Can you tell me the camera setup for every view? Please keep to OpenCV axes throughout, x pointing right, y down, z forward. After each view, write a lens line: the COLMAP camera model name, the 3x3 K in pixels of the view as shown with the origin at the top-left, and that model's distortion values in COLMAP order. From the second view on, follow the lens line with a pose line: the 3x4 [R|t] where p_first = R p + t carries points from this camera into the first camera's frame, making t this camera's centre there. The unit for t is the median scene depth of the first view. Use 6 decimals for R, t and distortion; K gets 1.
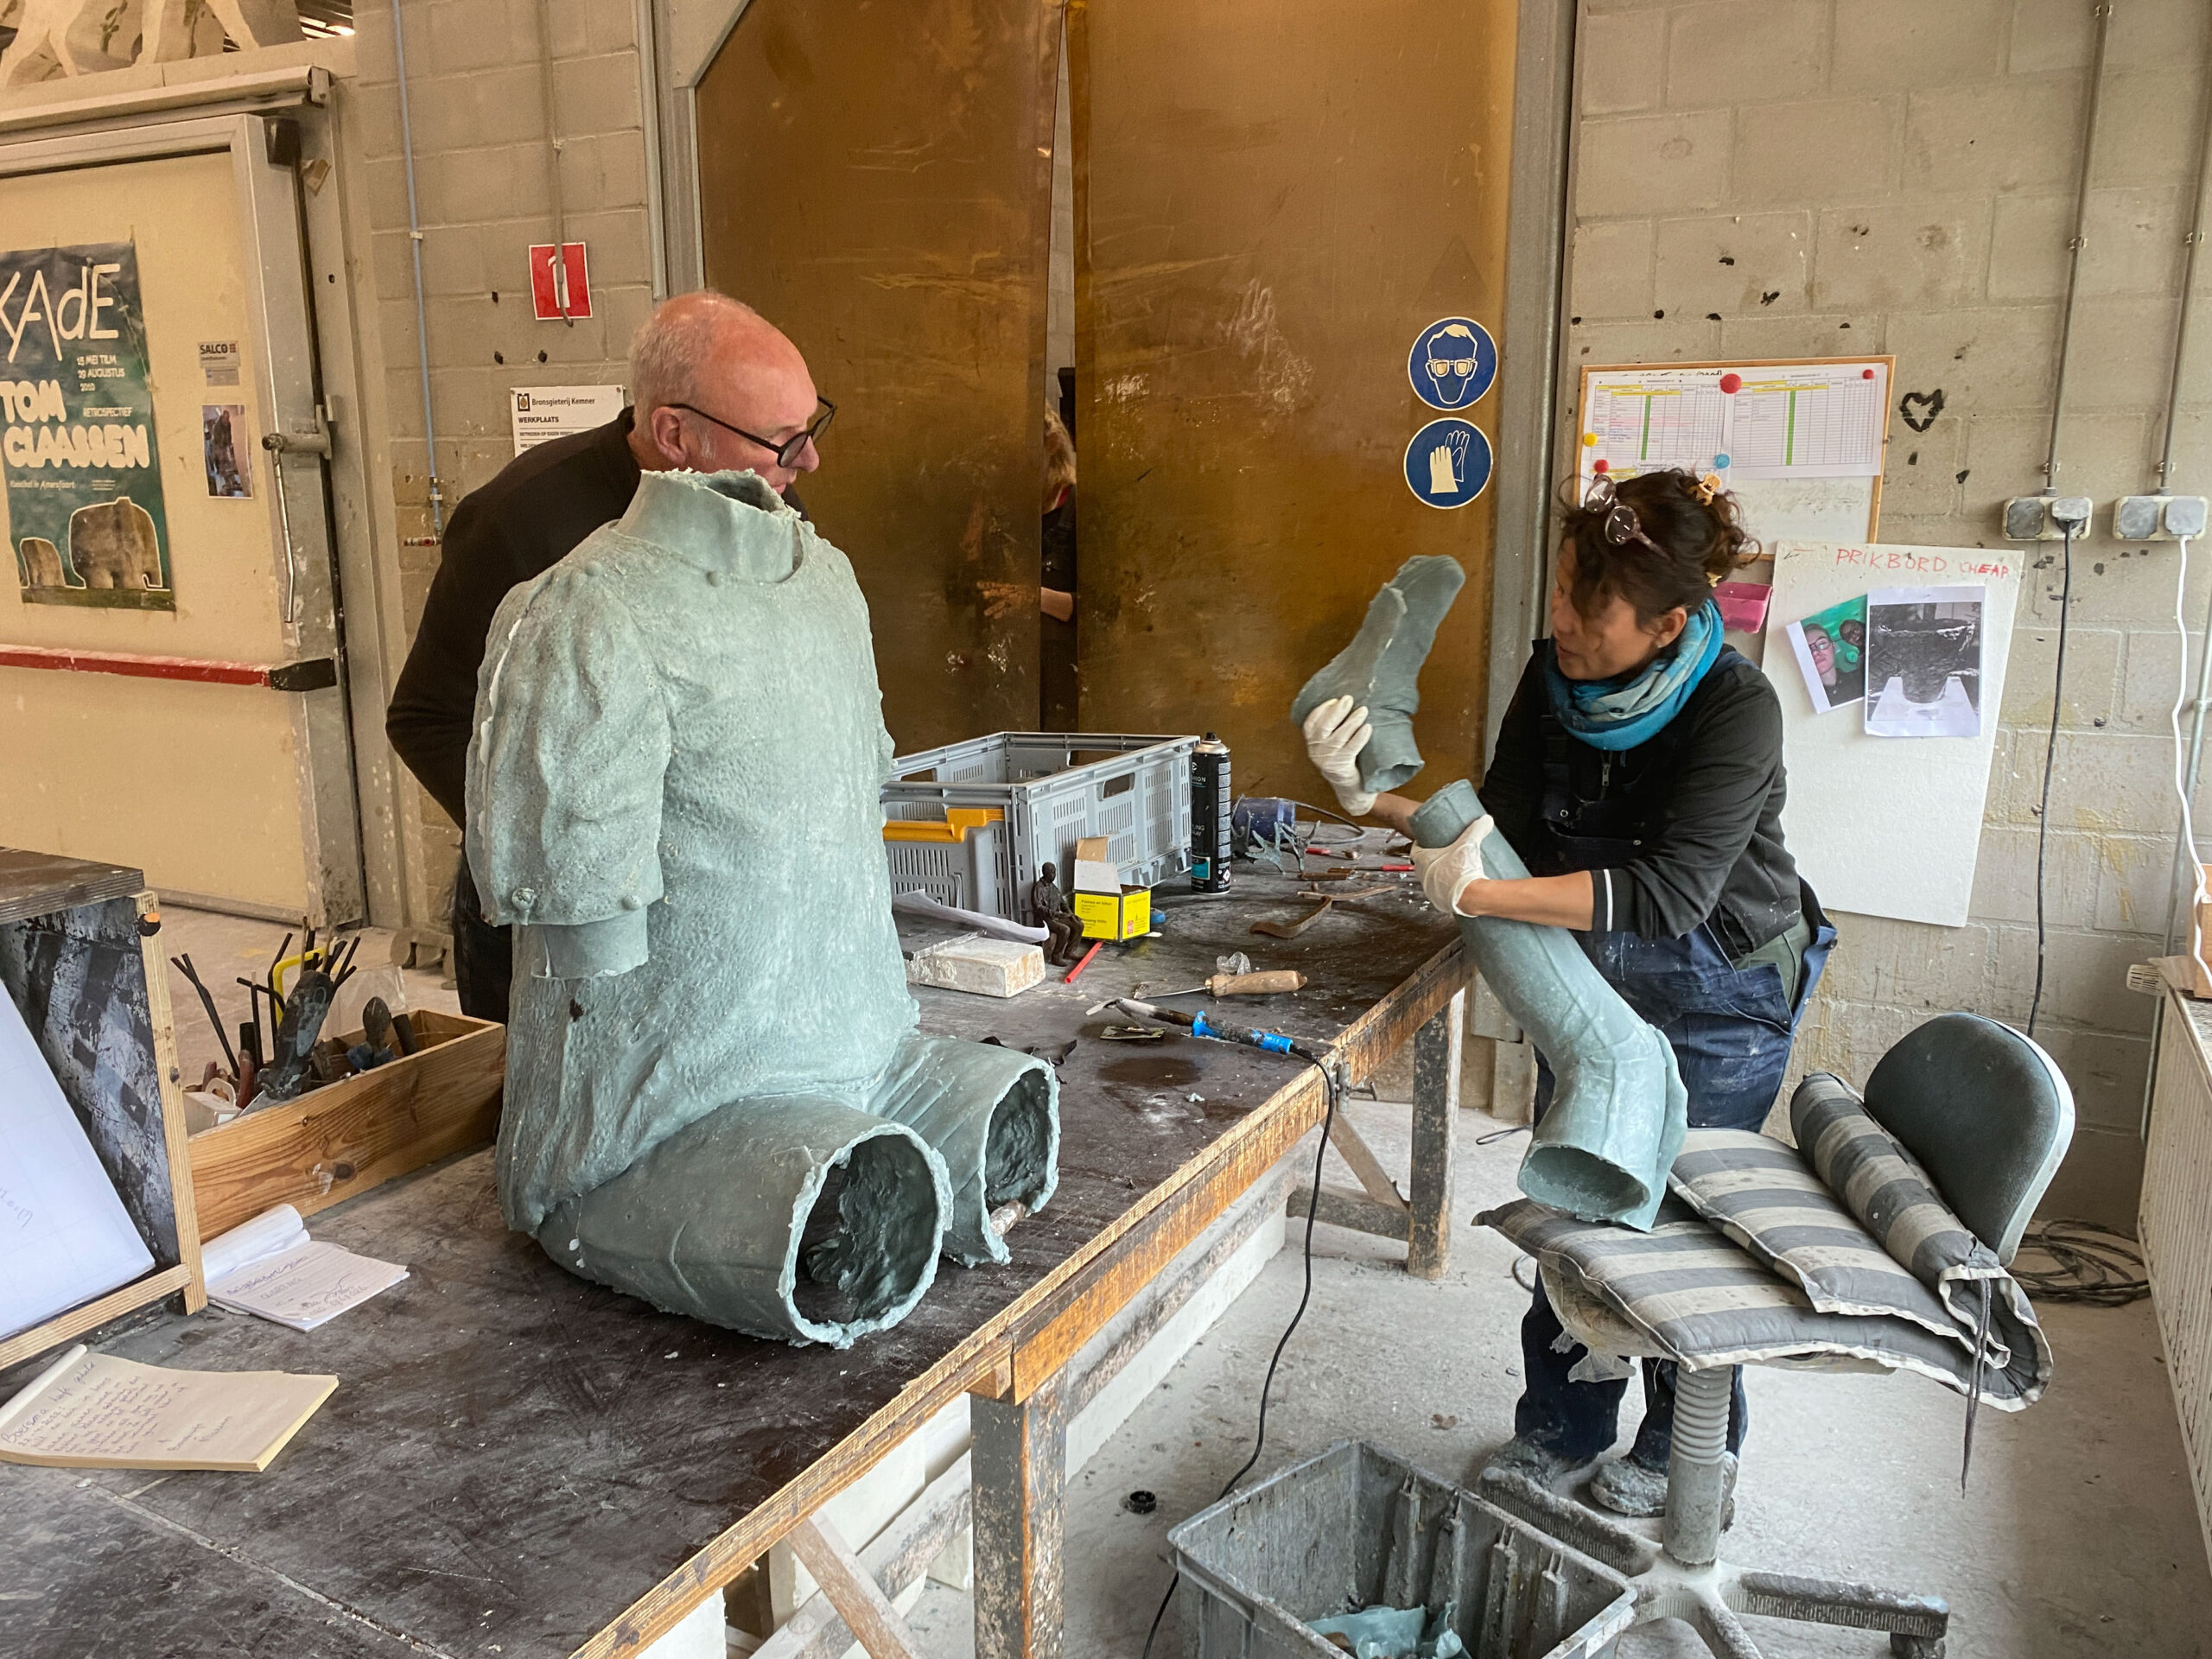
lens RADIAL K [[1707.4, 0, 1105.3], [0, 1707.4, 822.5], [0, 0, 1]] dist [0.025114, -0.006673]
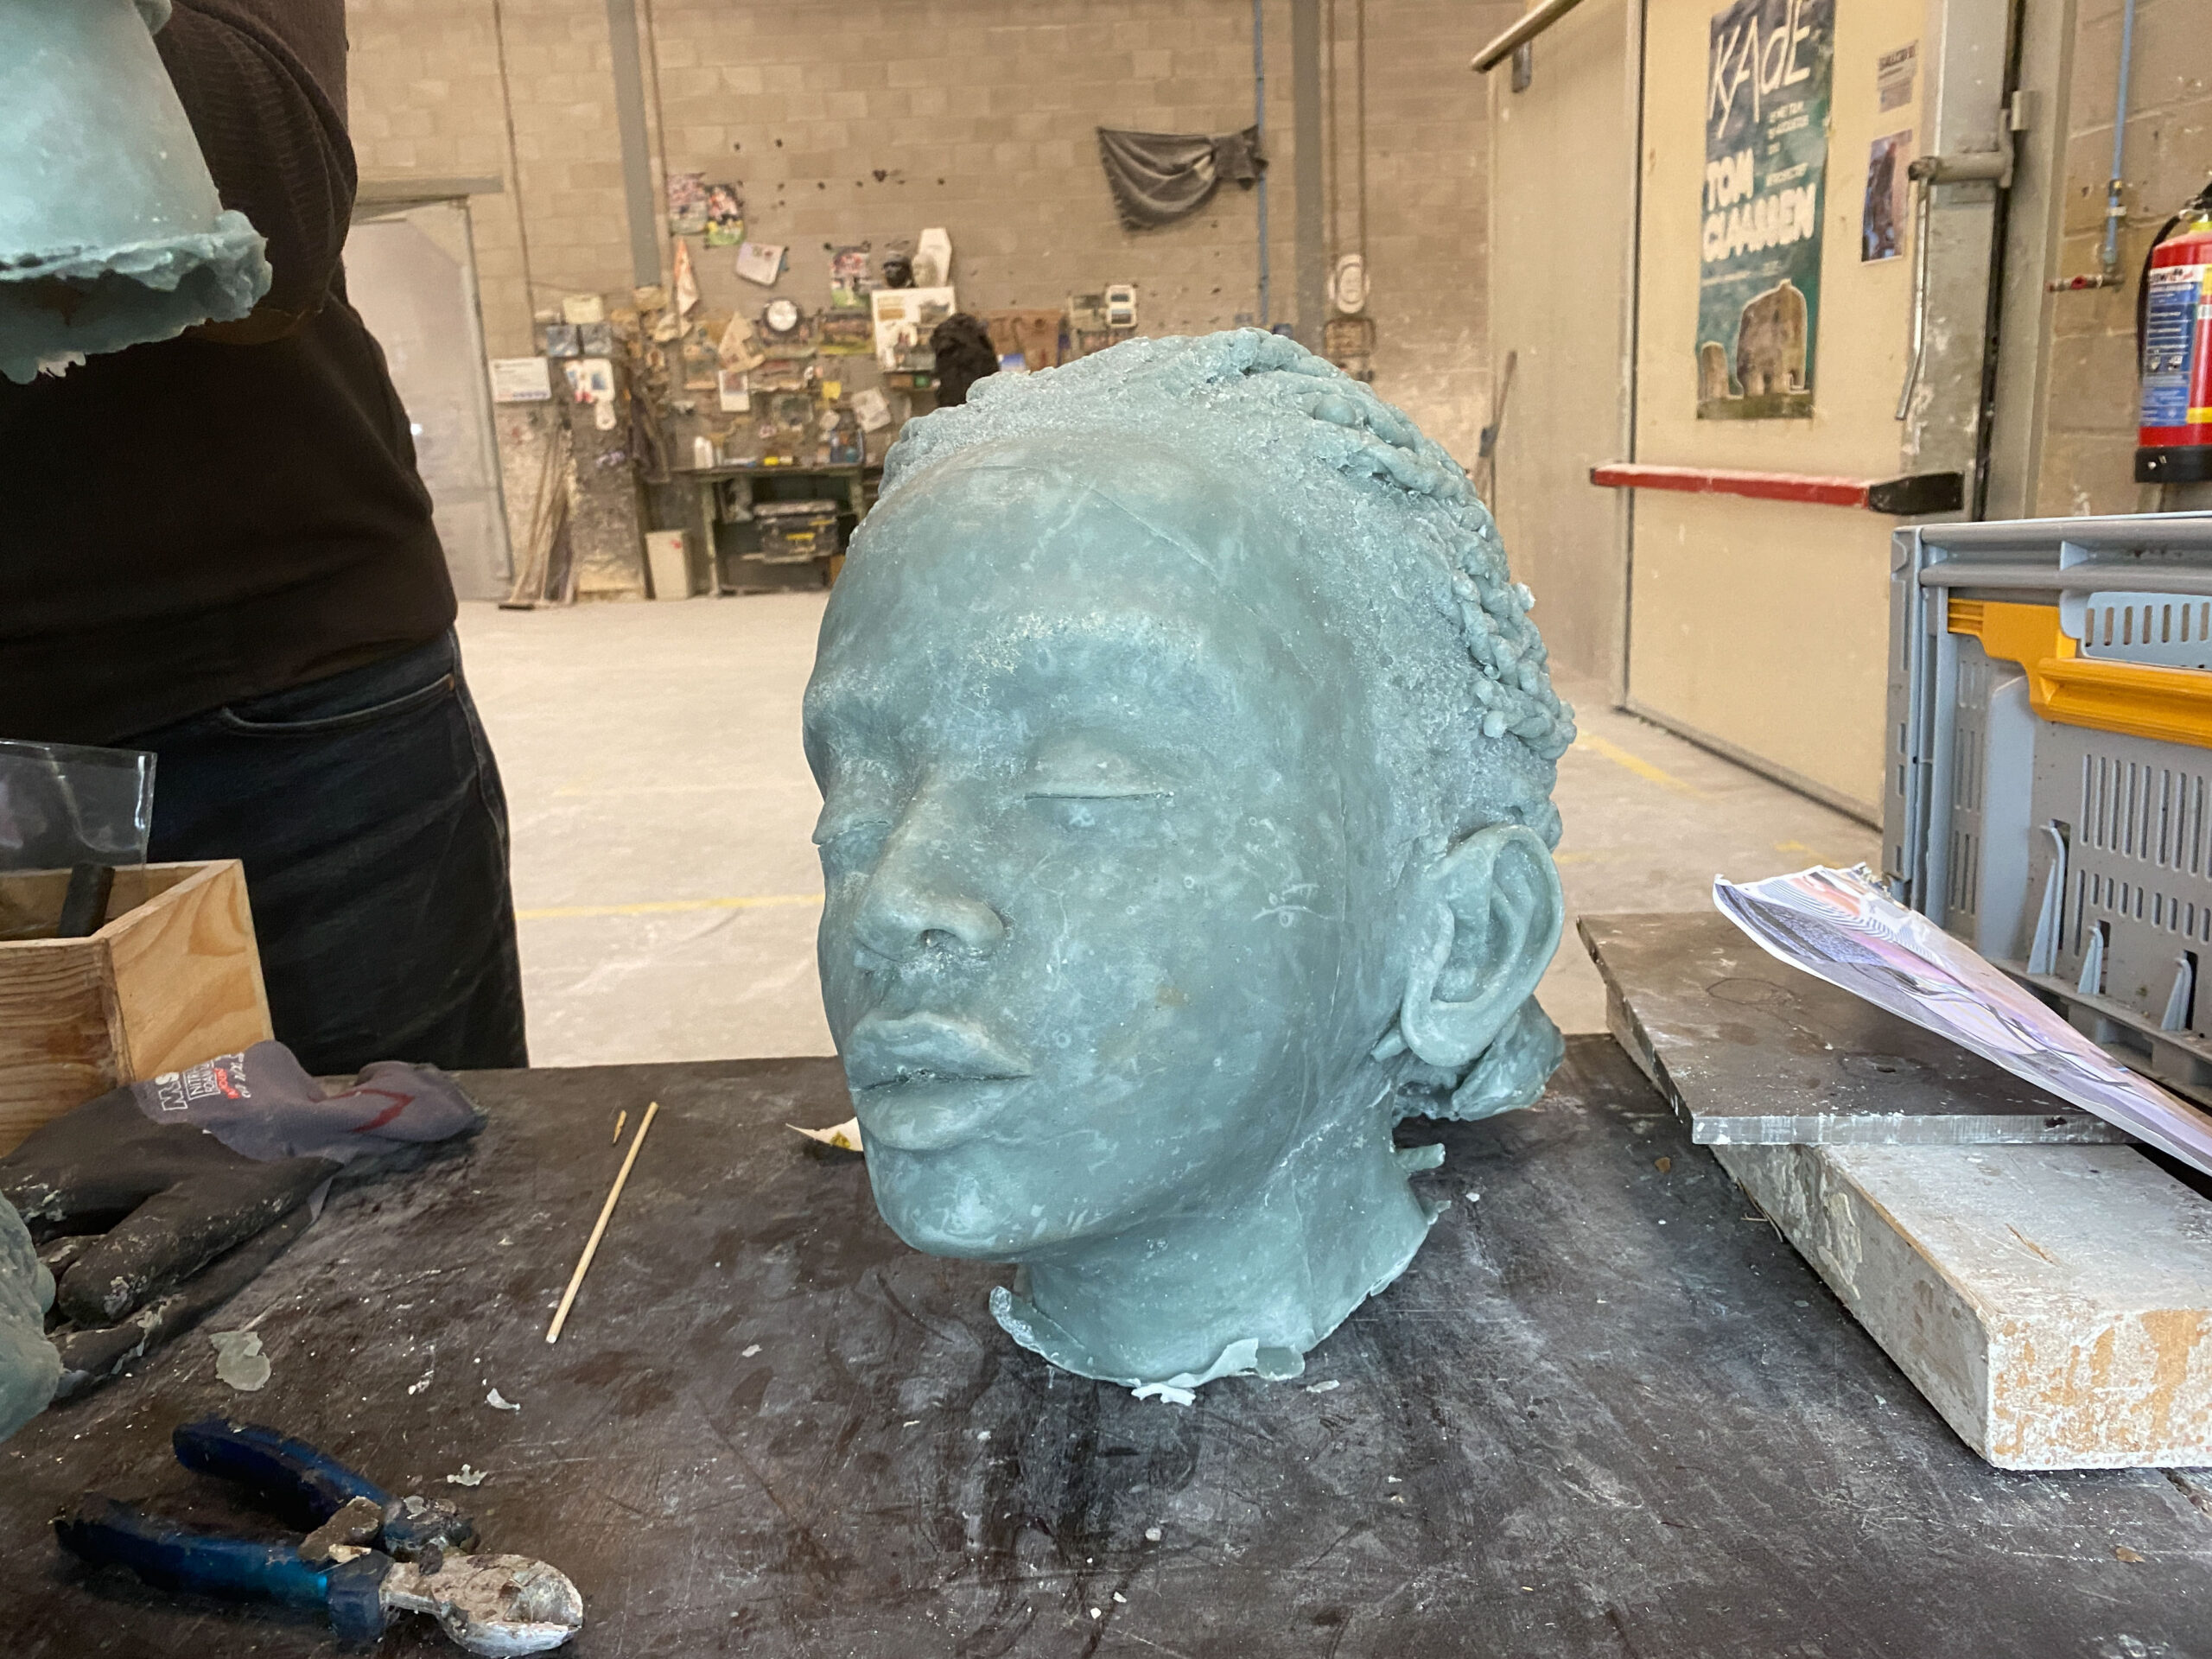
lens RADIAL K [[1707.4, 0, 1104.9], [0, 1707.4, 827.5], [0, 0, 1]] dist [0.025114, -0.006673]
pose [[0.500090, 0.178980, -0.847276, 0.013647], [-0.127446, 0.982966, 0.132421, 0.002293], [0.856544, 0.041759, 0.514382, 0.306388]]
